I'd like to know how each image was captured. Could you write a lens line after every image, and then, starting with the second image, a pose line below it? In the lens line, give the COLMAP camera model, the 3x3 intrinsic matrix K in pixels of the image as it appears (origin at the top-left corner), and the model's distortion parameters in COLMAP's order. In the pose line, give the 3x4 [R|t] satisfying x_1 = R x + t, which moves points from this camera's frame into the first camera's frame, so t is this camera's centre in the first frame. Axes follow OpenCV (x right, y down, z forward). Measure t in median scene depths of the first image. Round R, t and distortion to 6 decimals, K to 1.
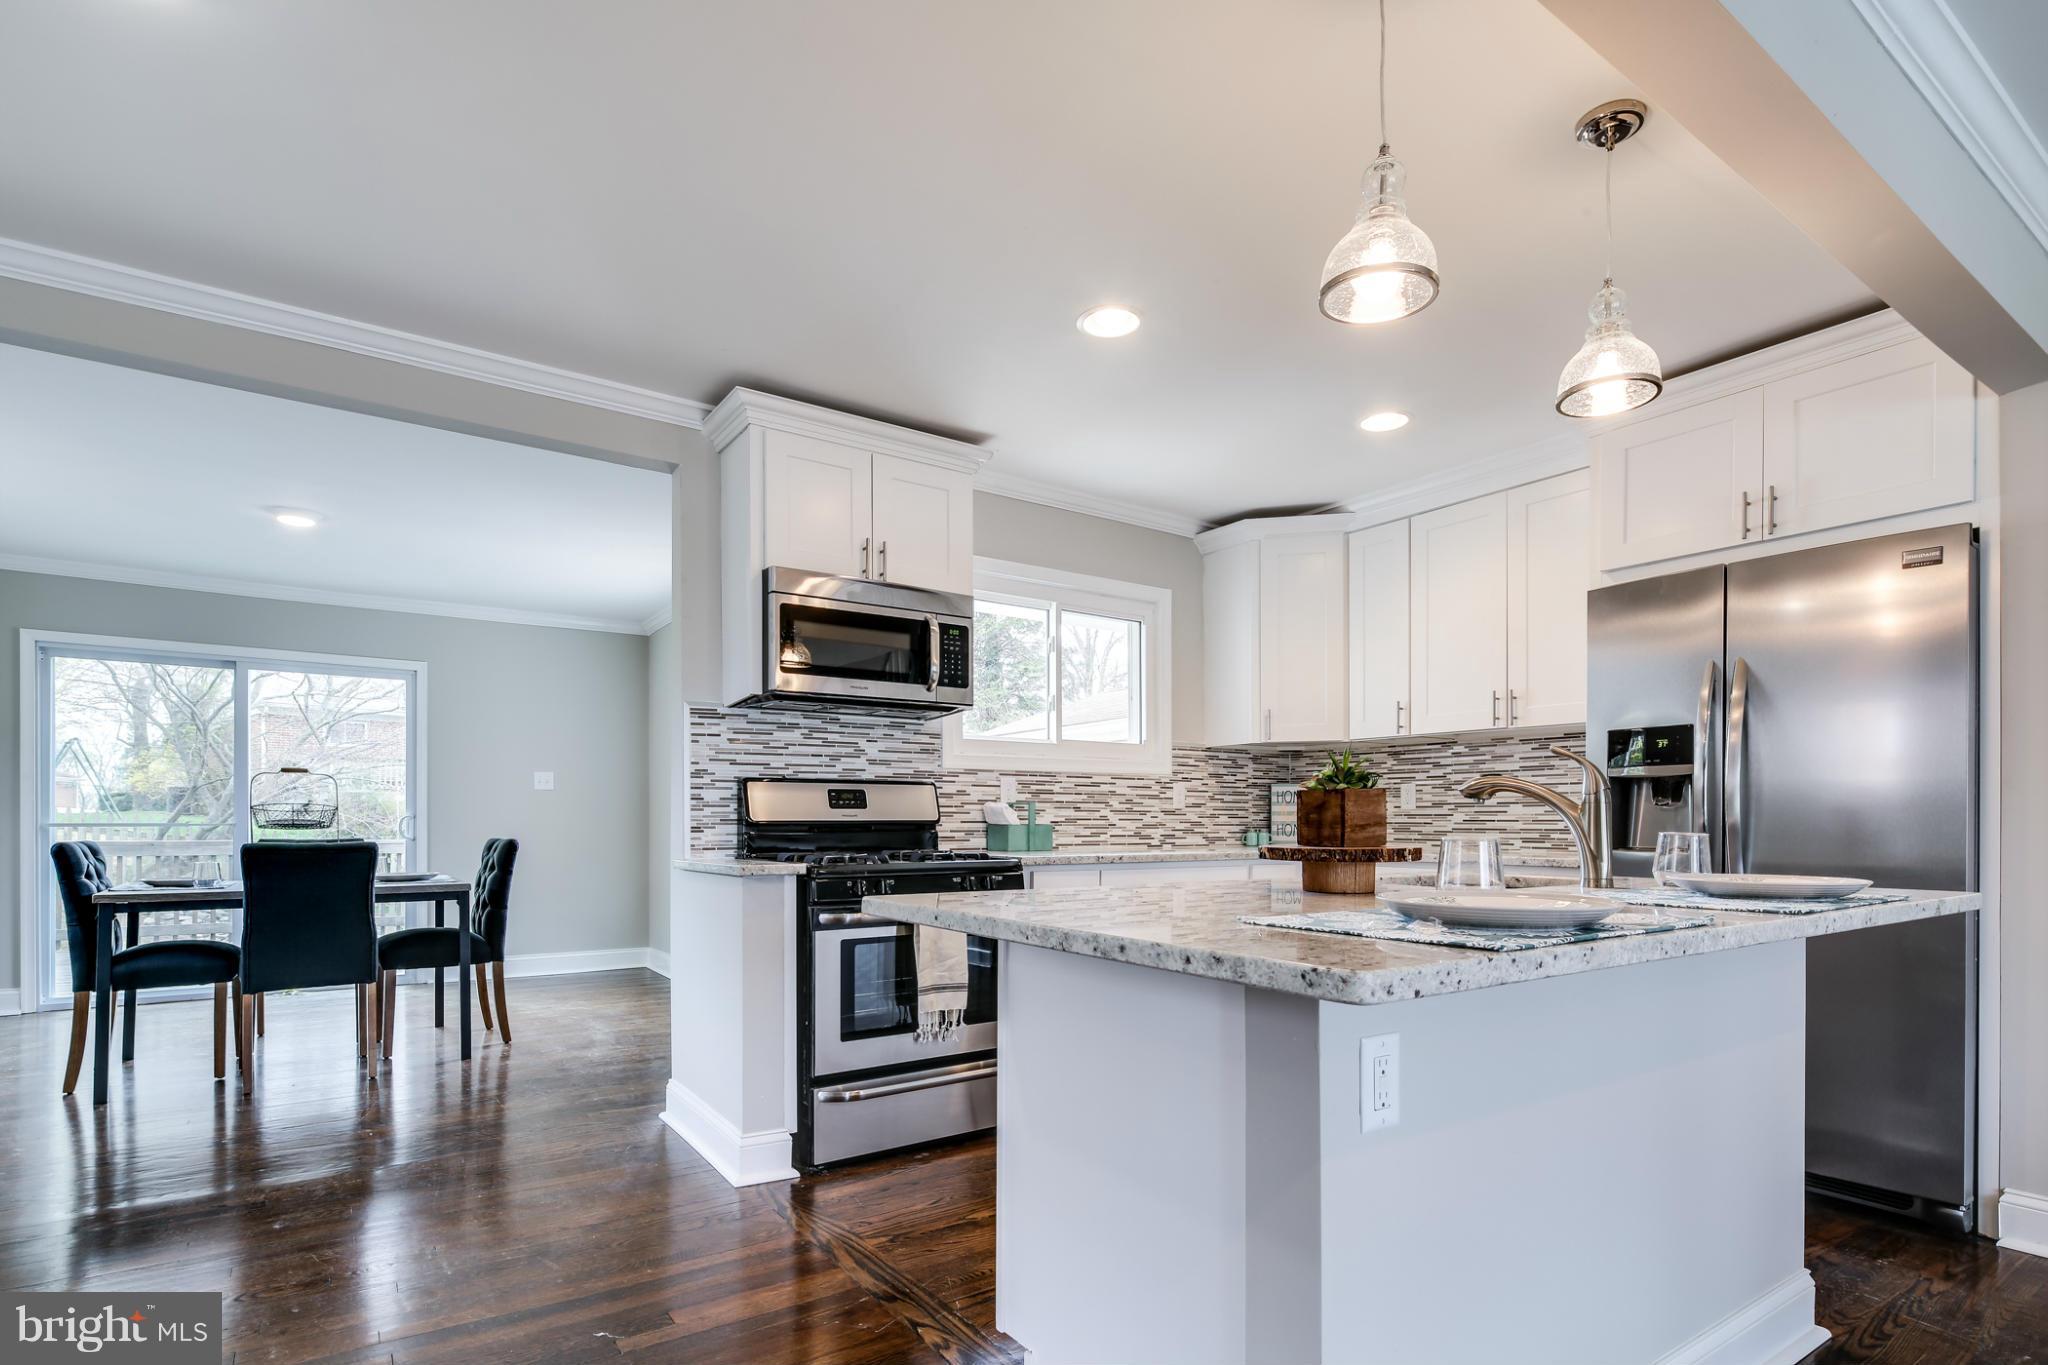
lens RADIAL K [[992.4, 0, 1014.2], [0, 992.4, 817.8], [0, 0, 1]] dist [-0.002138, -0.000684]
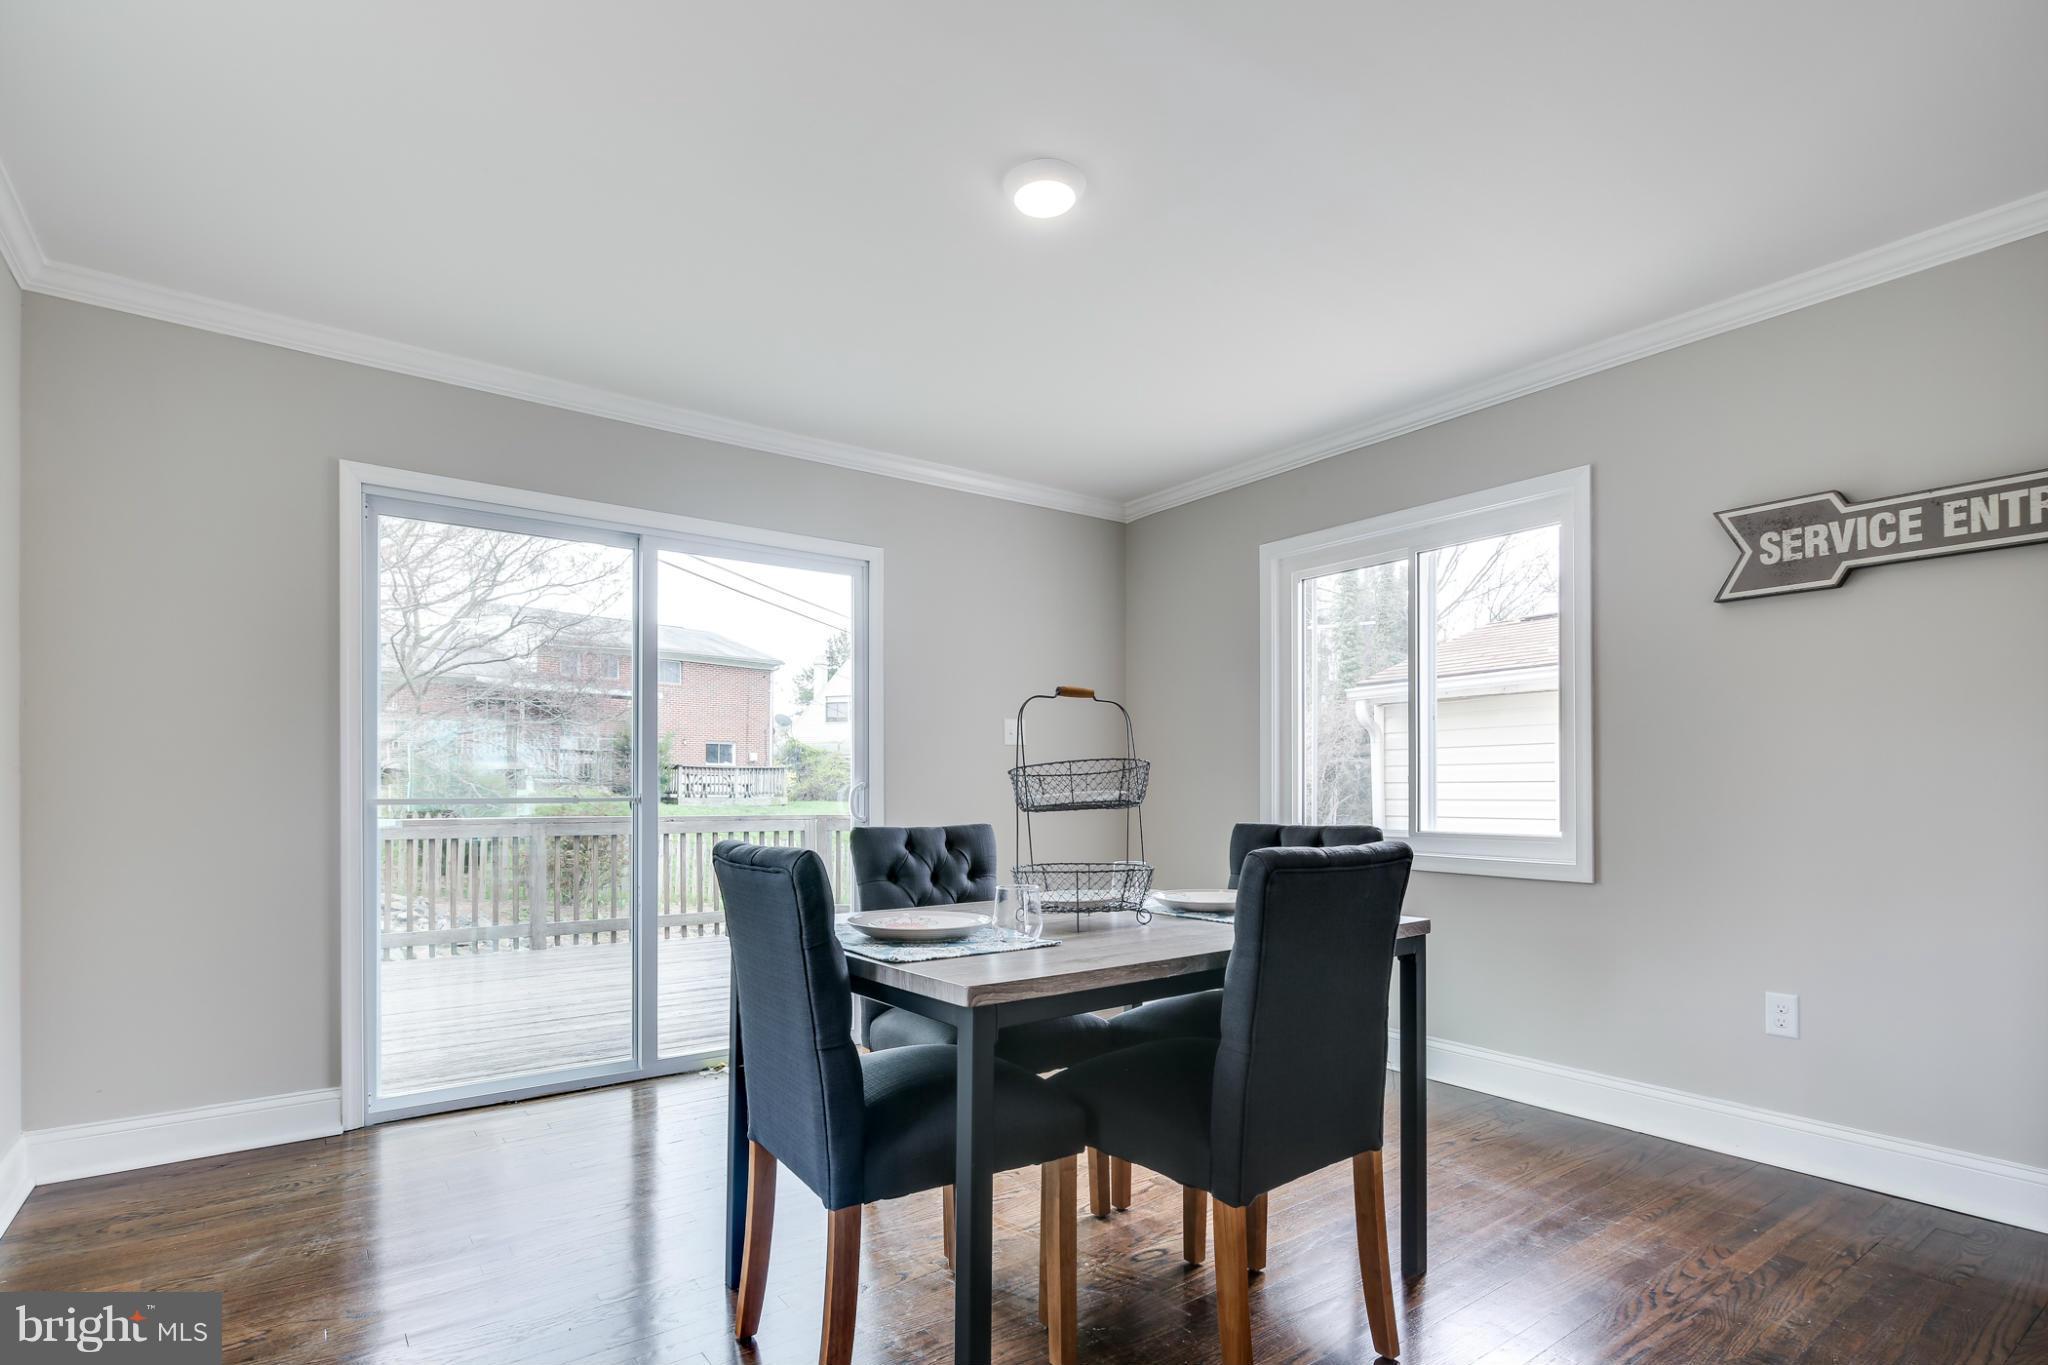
lens RADIAL K [[992.4, 0, 1014.2], [0, 992.4, 817.8], [0, 0, 1]] dist [-0.002138, -0.000684]
pose [[0.999664, -0.001696, 0.025847, -0.569073], [0.000831, 0.999441, 0.033432, -0.000976], [-0.025890, -0.033400, 0.999107, 0.367336]]
